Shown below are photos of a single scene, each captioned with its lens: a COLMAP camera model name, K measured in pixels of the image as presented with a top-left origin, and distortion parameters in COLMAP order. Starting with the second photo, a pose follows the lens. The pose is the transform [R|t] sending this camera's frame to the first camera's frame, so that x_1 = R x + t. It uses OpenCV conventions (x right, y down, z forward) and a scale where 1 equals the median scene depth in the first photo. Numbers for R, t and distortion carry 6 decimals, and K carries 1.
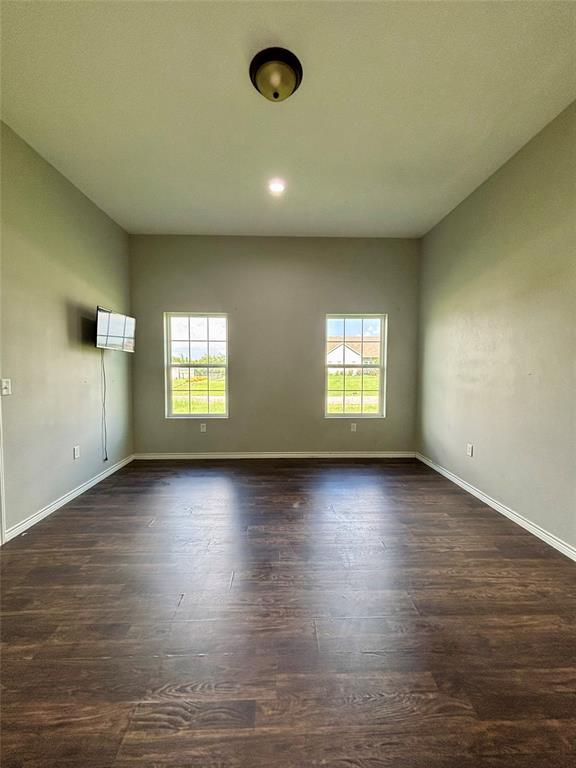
lens RADIAL K [[315.0, 0, 279.4], [0, 315.0, 384.1], [0, 0, 1]] dist [0.017065, 0.000064]
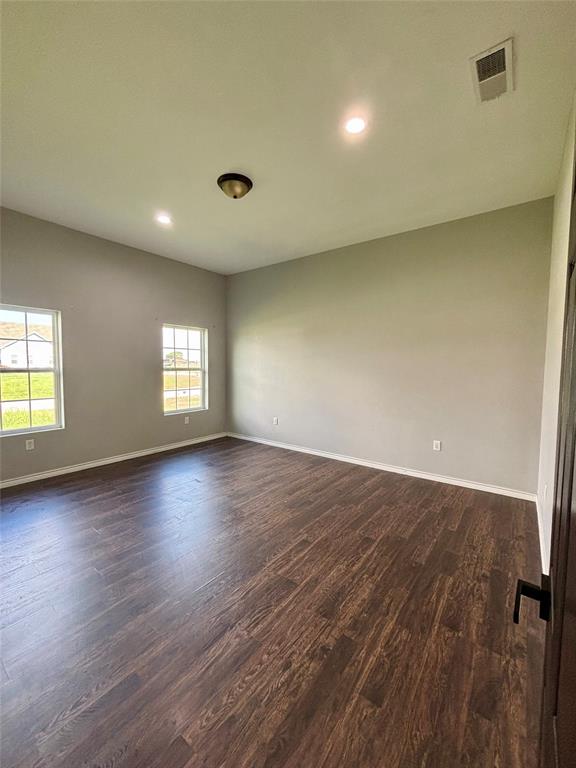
lens RADIAL K [[315.0, 0, 279.4], [0, 315.0, 384.1], [0, 0, 1]] dist [0.017065, 0.000064]
pose [[0.645050, -0.039378, 0.763125, -0.462435], [0.048265, 0.998777, 0.010741, 0.003620], [-0.762614, 0.029904, 0.646162, -0.047626]]
